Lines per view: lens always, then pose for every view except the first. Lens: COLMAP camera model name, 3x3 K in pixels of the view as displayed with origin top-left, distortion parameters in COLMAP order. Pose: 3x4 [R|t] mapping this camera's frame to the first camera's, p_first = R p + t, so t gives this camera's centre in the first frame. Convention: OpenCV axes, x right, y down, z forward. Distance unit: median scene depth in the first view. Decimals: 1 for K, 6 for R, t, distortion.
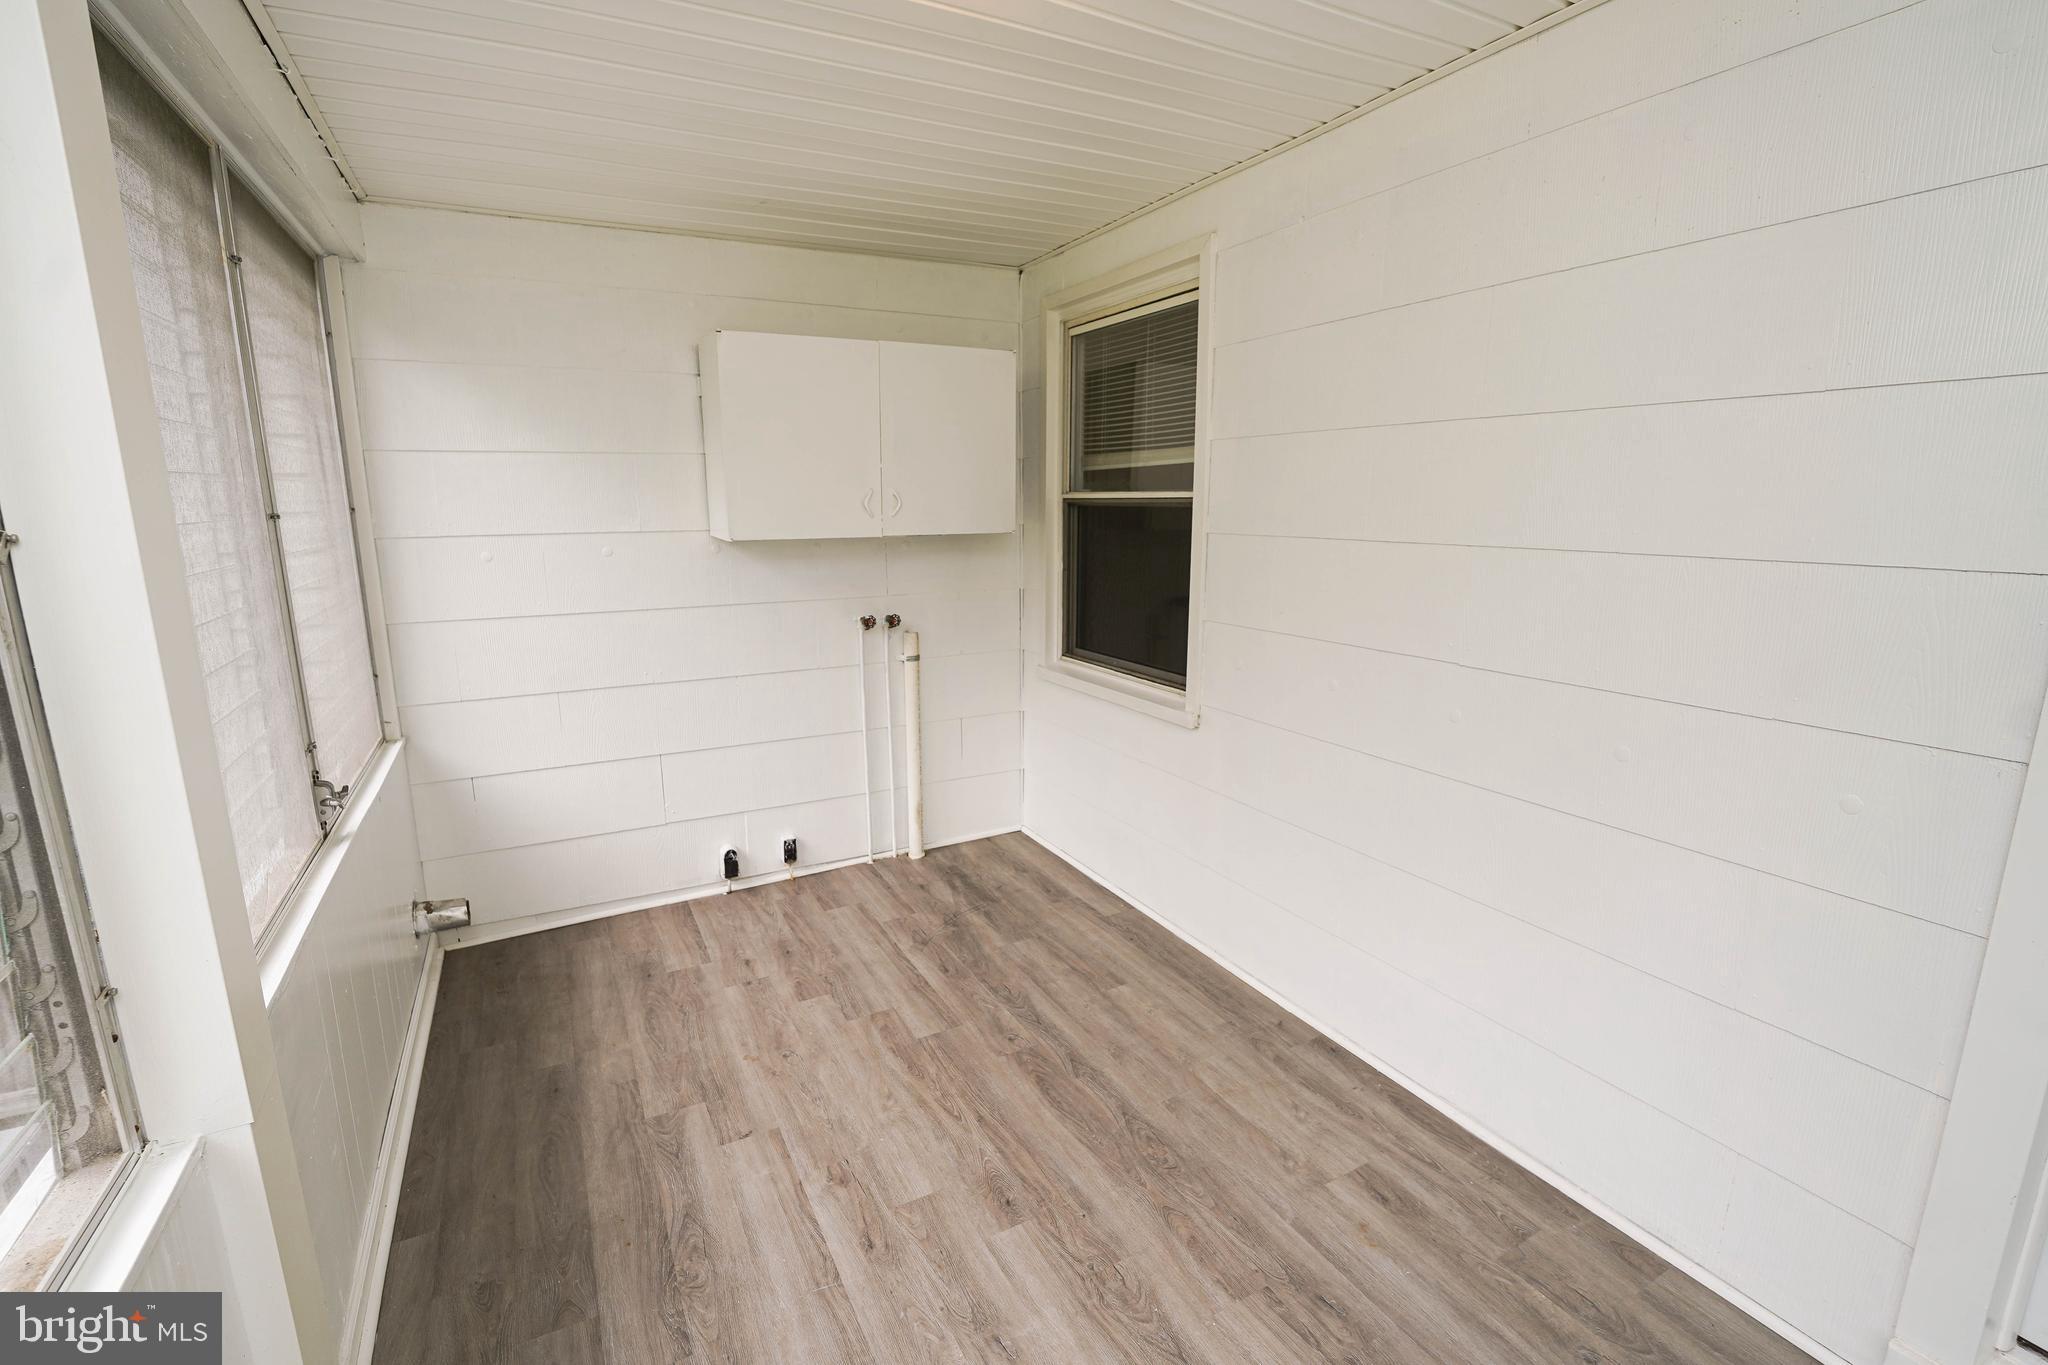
lens RADIAL K [[911.7, 0, 1014.1], [0, 911.7, 683.6], [0, 0, 1]] dist [-0.019755, -0.000355]
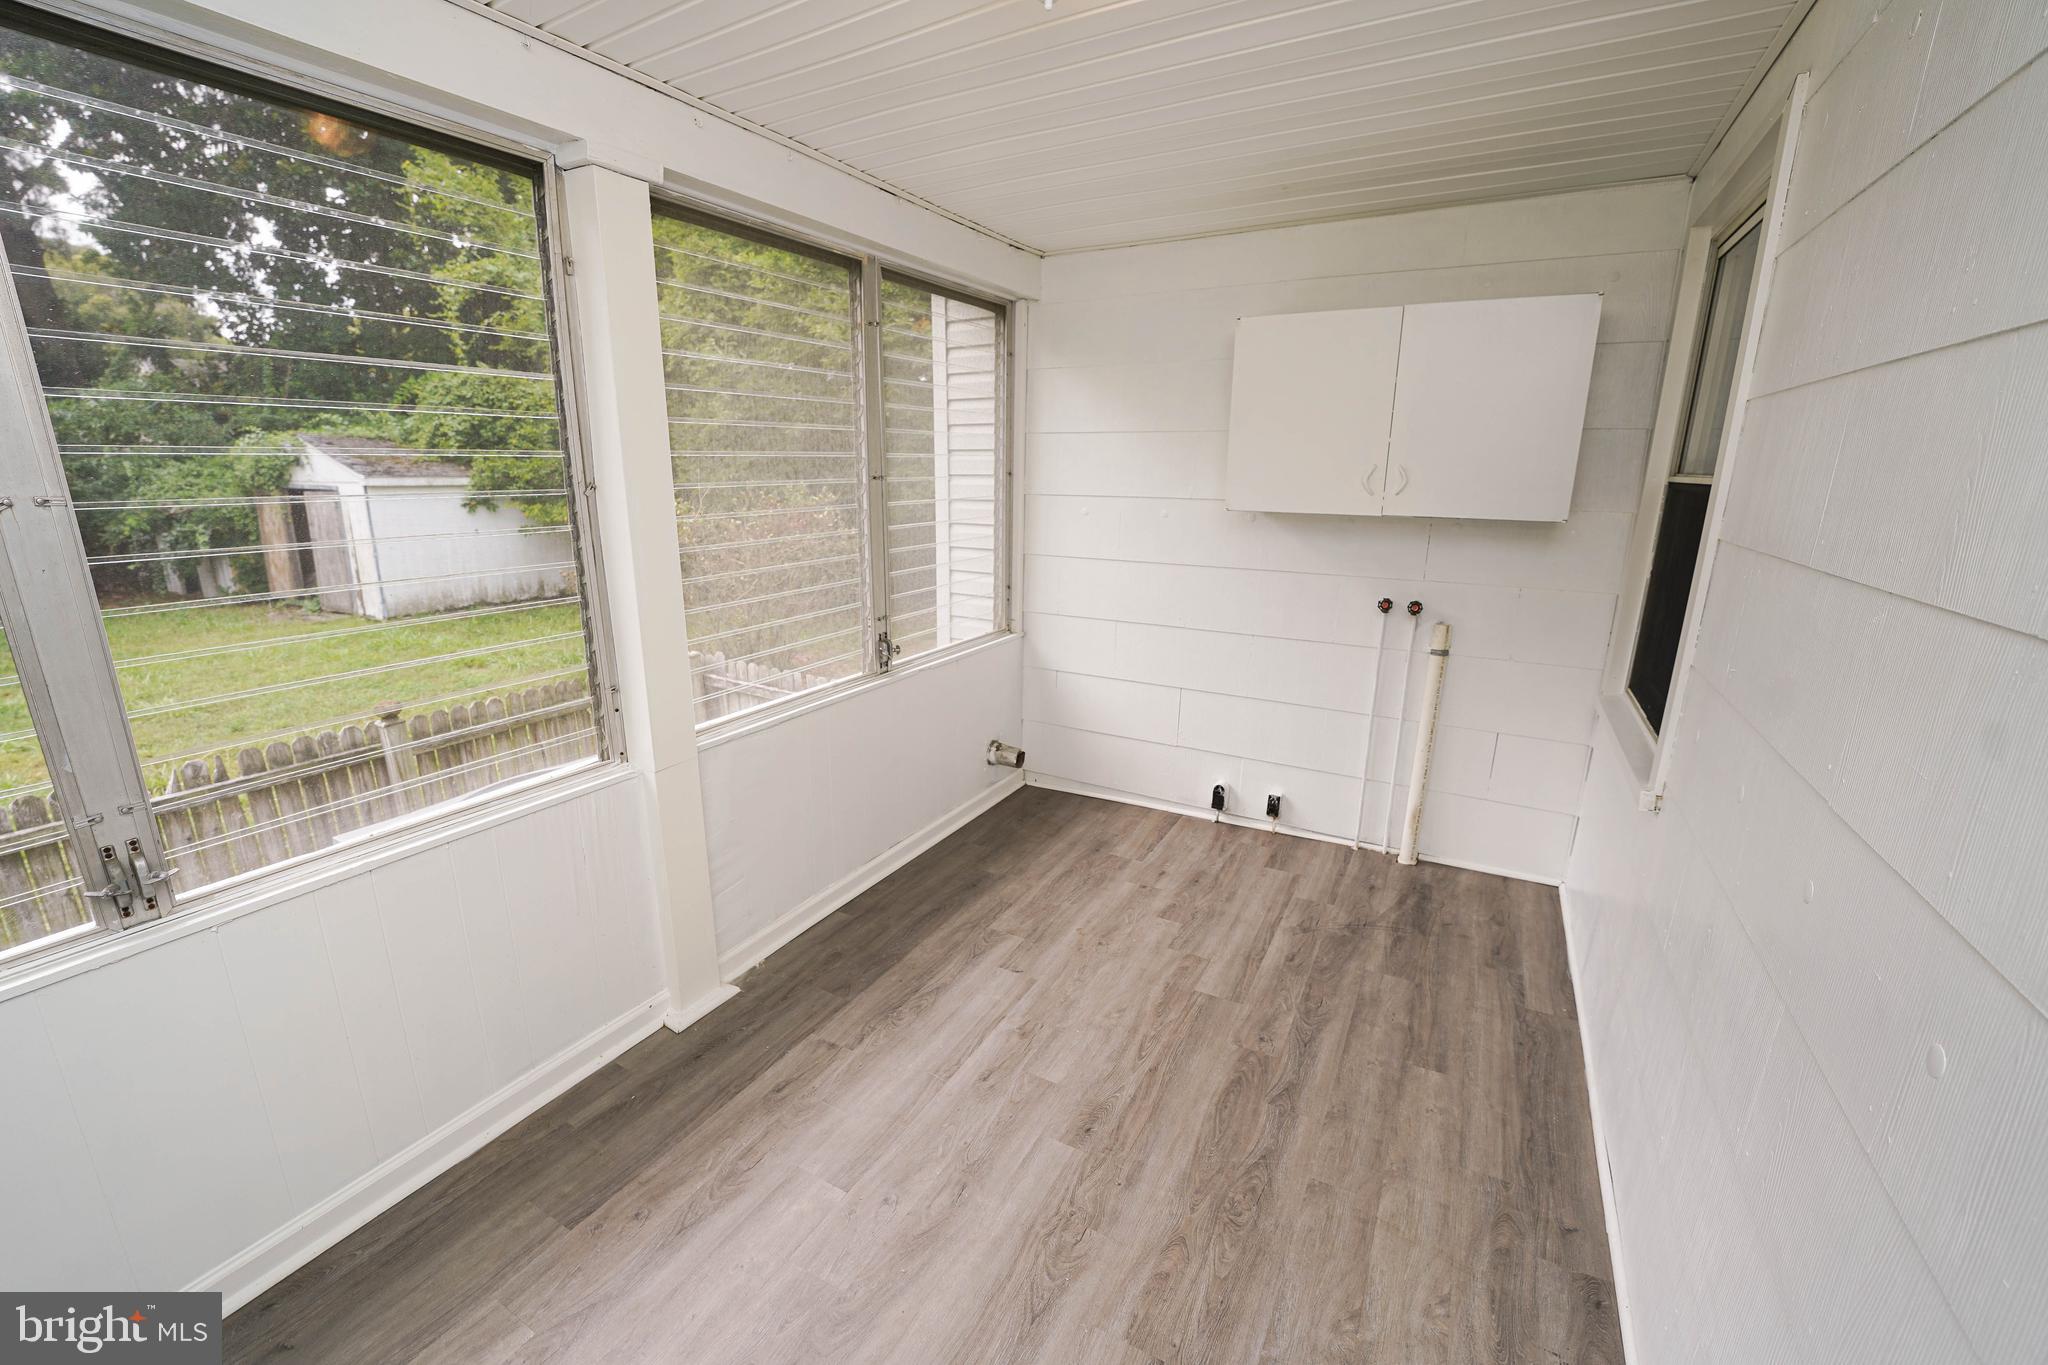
lens RADIAL K [[843.8, 0, 1000.8], [0, 843.8, 685.6], [0, 0, 1]] dist [-0.027690, 0.000390]
pose [[0.535705, 0.222929, -0.814447, 0.509610], [-0.177345, 0.972712, 0.149600, -0.063657], [0.825572, 0.064297, 0.560622, 0.250271]]
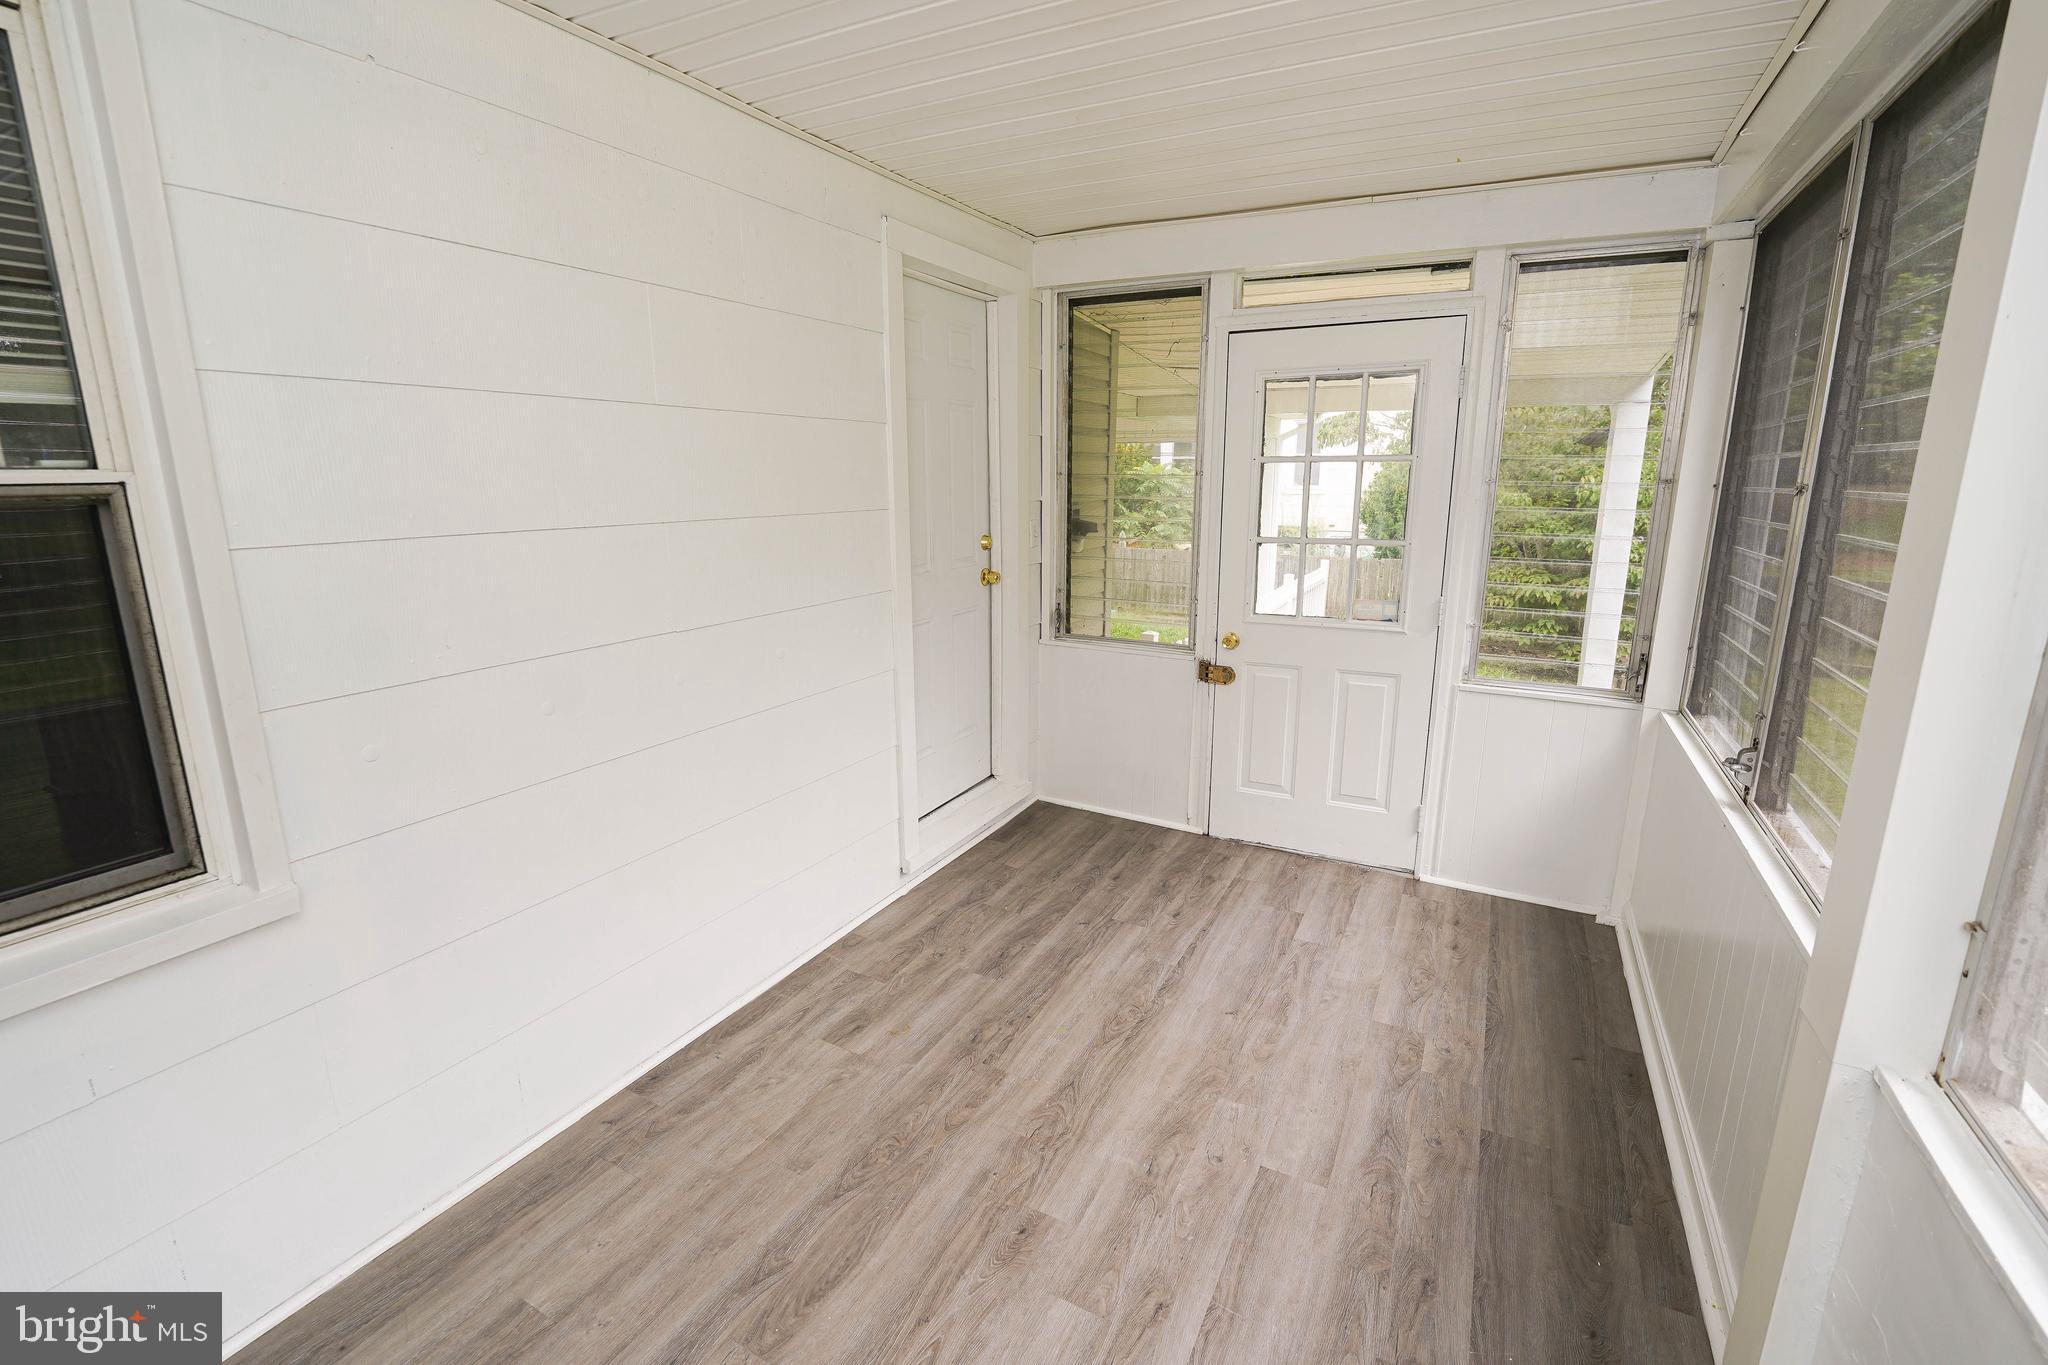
lens RADIAL K [[904.8, 0, 995.4], [0, 904.8, 683.1], [0, 0, 1]] dist [-0.021402, -0.000252]
pose [[-0.548850, -0.176027, 0.817177, -0.517441], [0.174886, 0.931763, 0.318171, -0.202305], [-0.817422, 0.317541, -0.480614, 1.027915]]
